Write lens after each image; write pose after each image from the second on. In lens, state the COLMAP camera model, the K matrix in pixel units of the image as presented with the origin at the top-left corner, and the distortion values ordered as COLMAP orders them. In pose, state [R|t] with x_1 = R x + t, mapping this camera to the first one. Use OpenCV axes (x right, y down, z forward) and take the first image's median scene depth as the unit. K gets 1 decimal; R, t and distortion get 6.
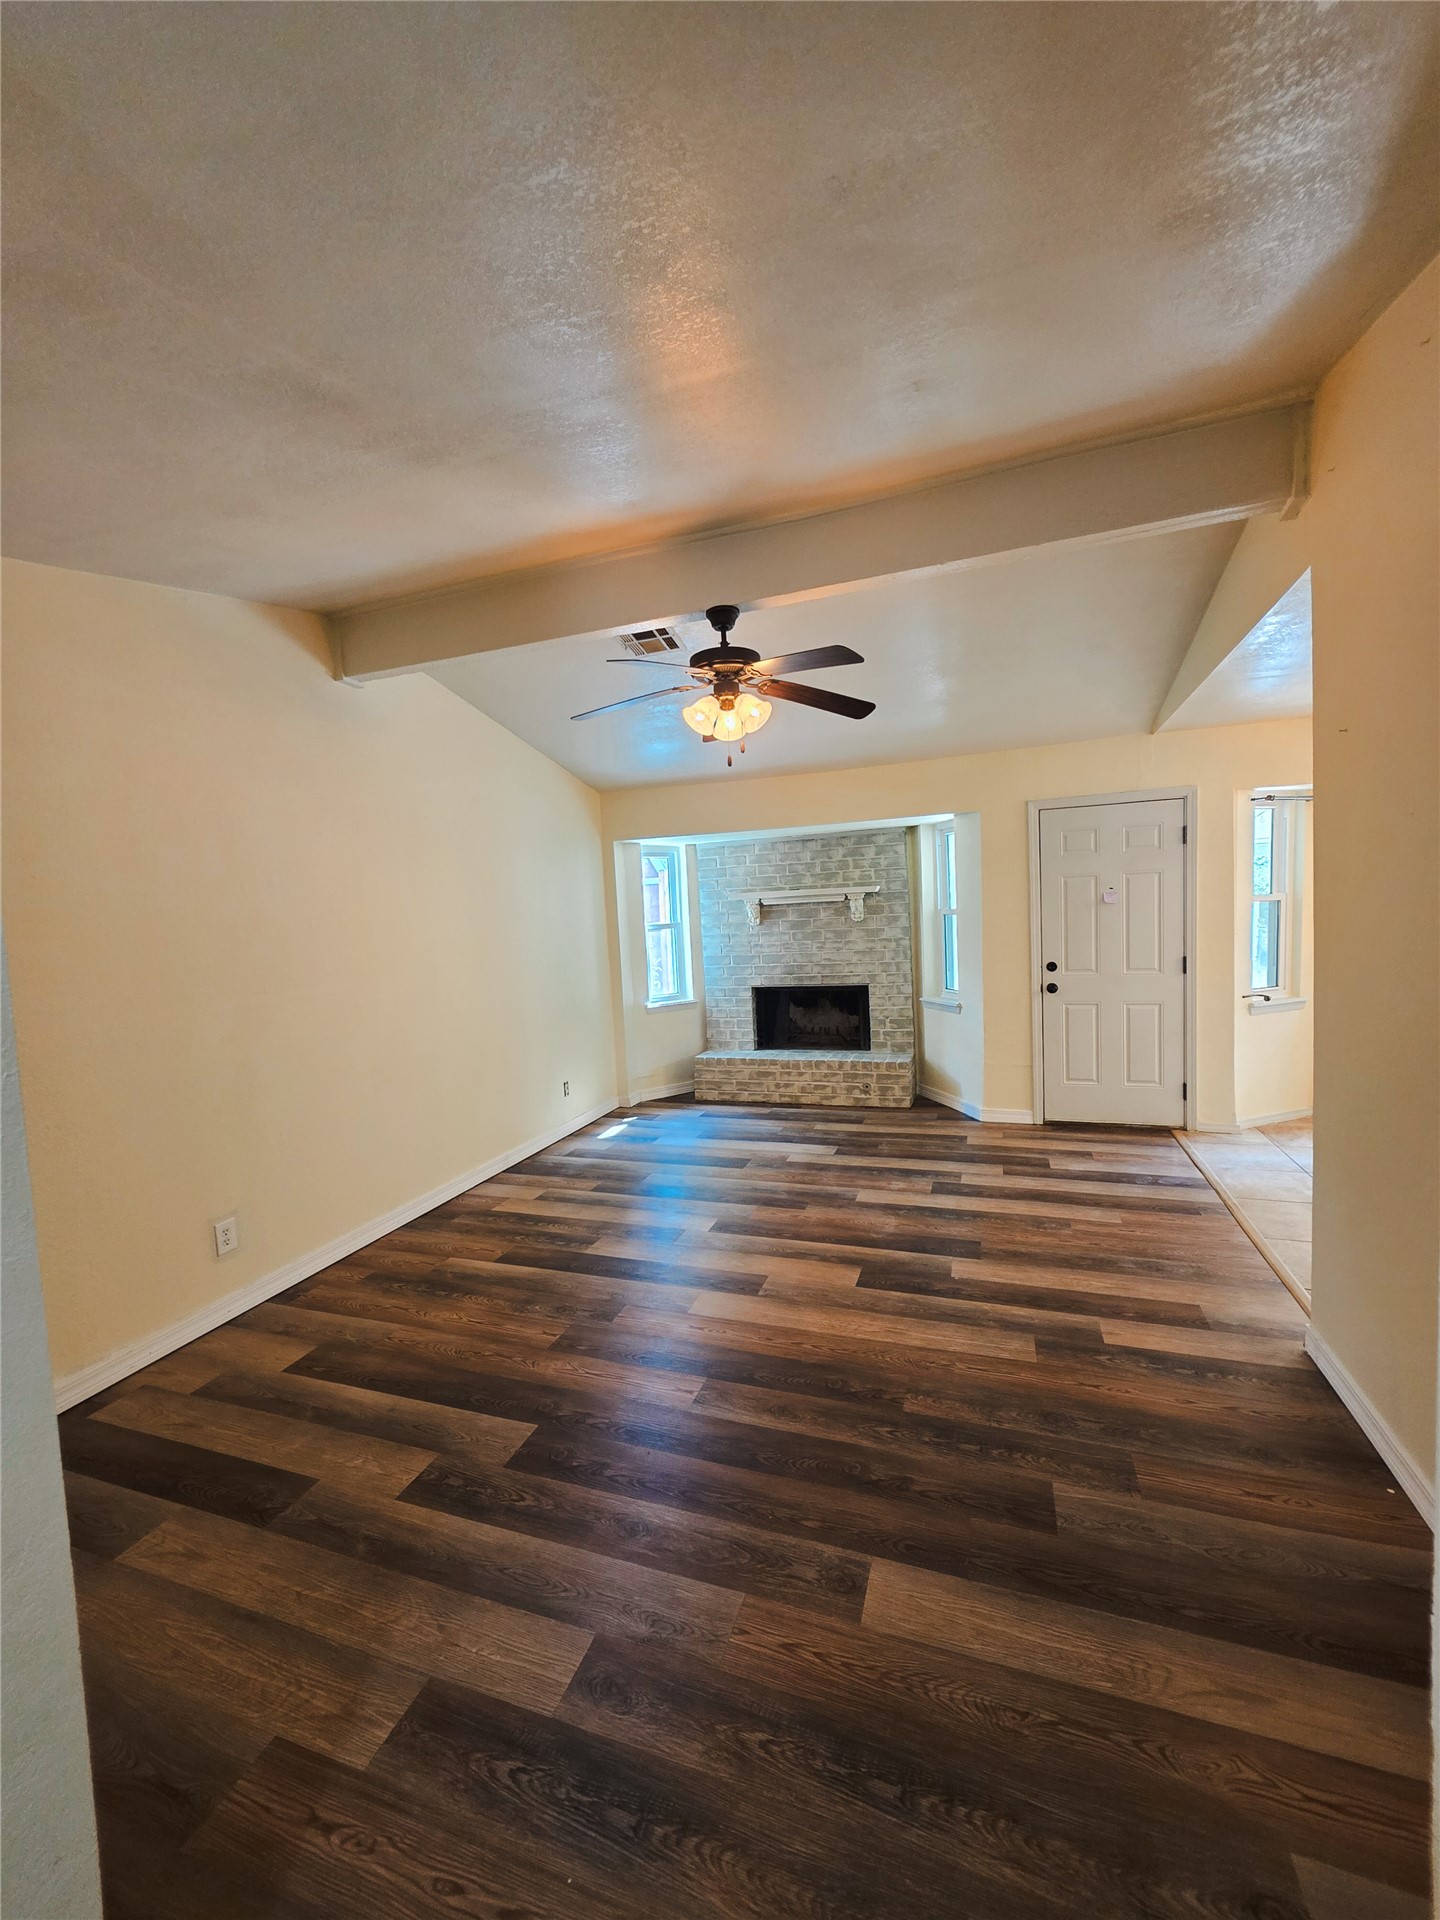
lens RADIAL K [[769.7, 0, 721.1], [0, 769.7, 966.6], [0, 0, 1]] dist [-0.003747, 0.000704]
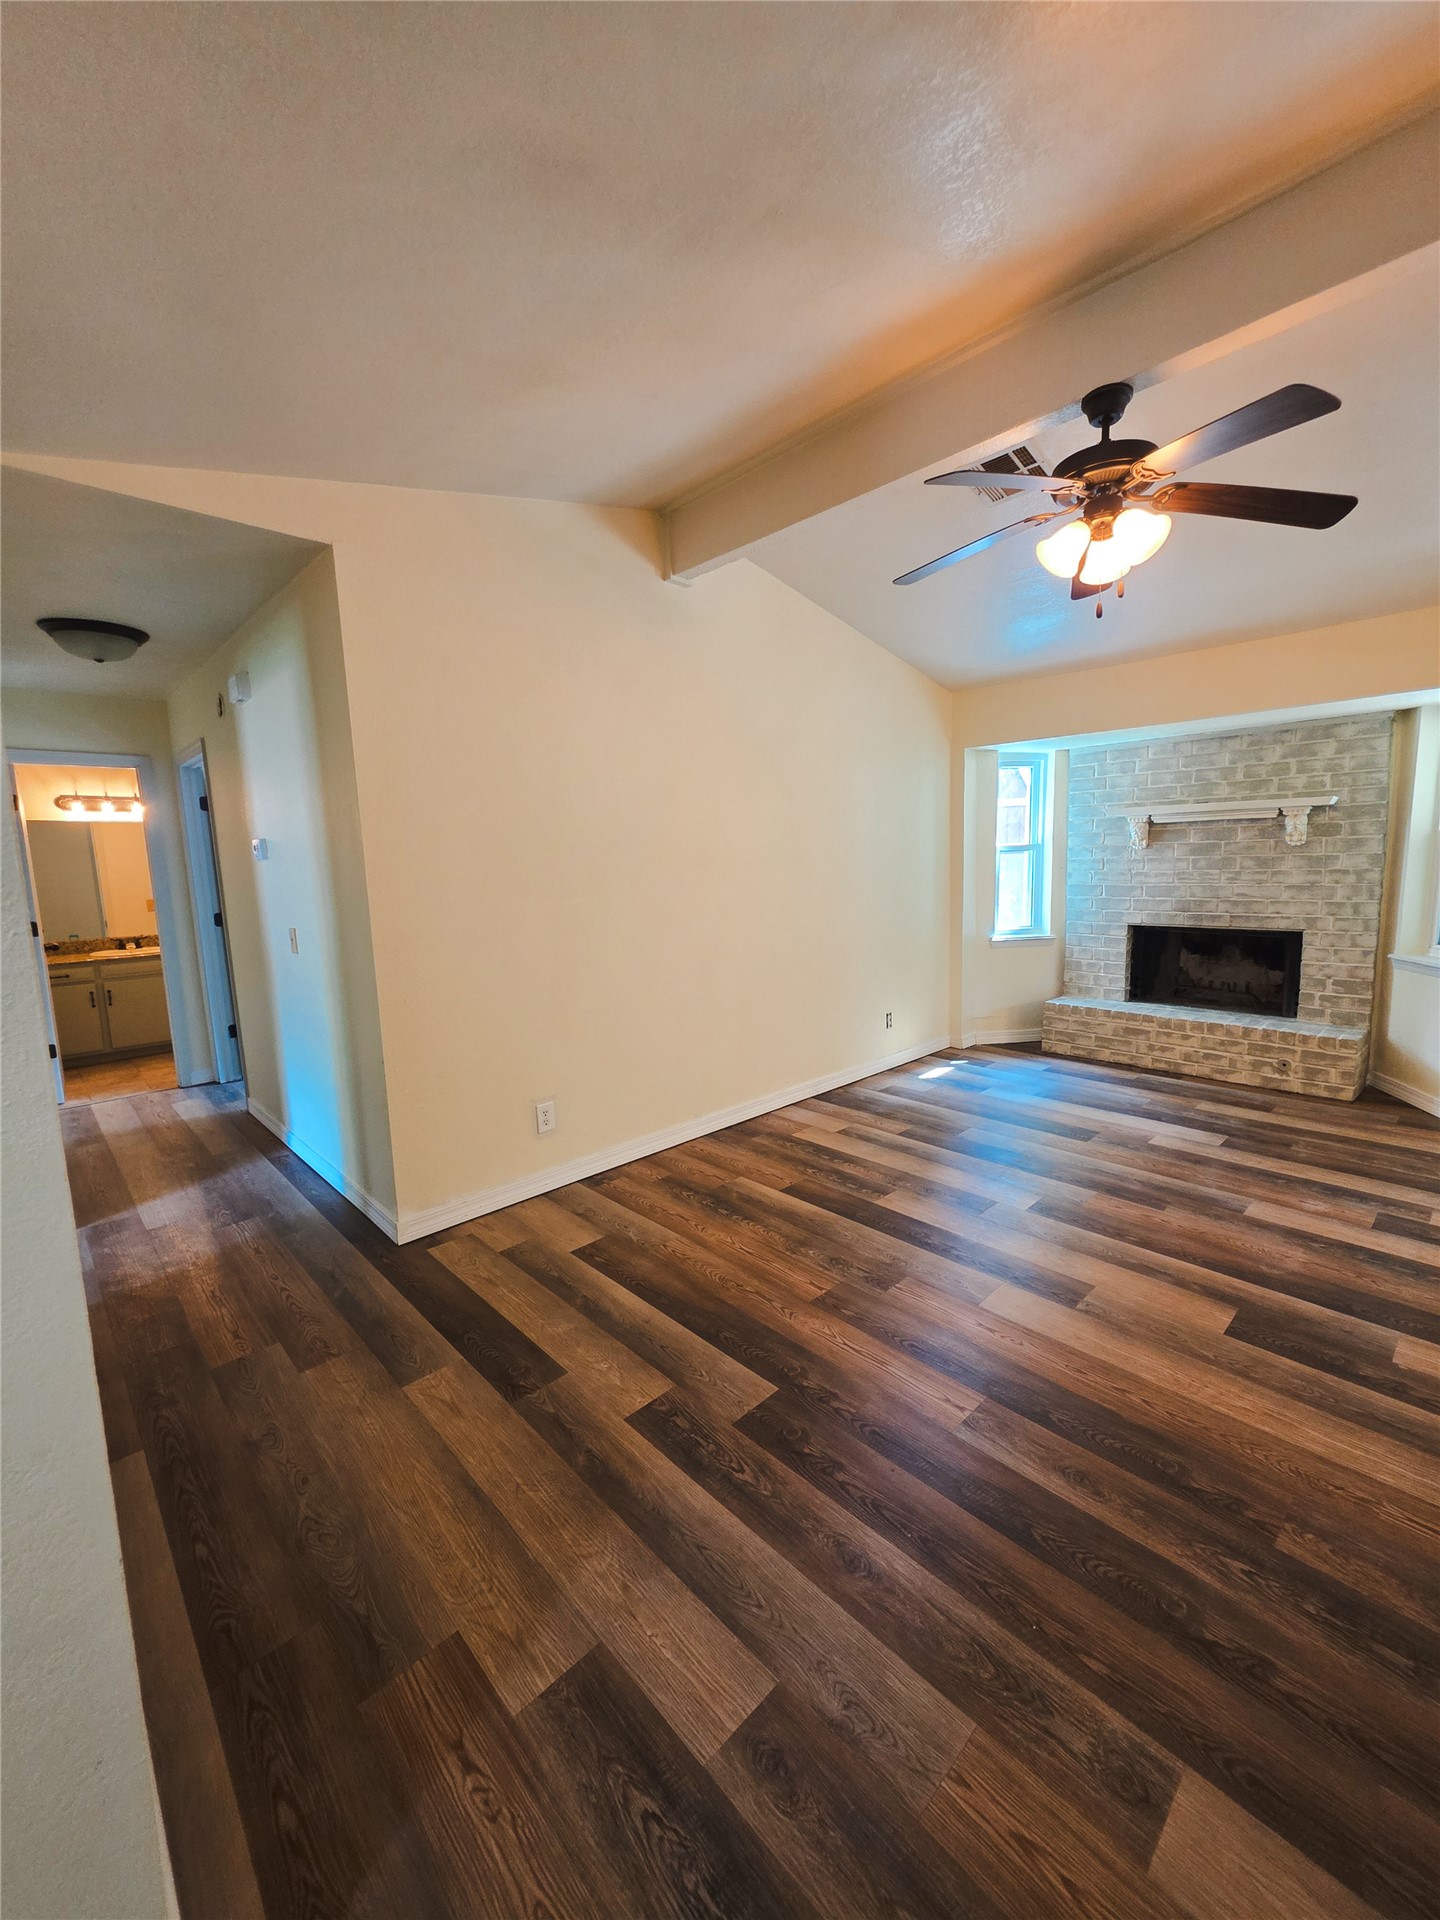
lens RADIAL K [[769.7, 0, 715.1], [0, 769.7, 960.2], [0, 0, 1]] dist [-0.003747, 0.000704]
pose [[0.889468, 0.084873, -0.449048, 0.043023], [-0.046389, 0.994296, 0.096043, 0.013242], [0.454638, -0.064597, 0.888331, 0.155683]]
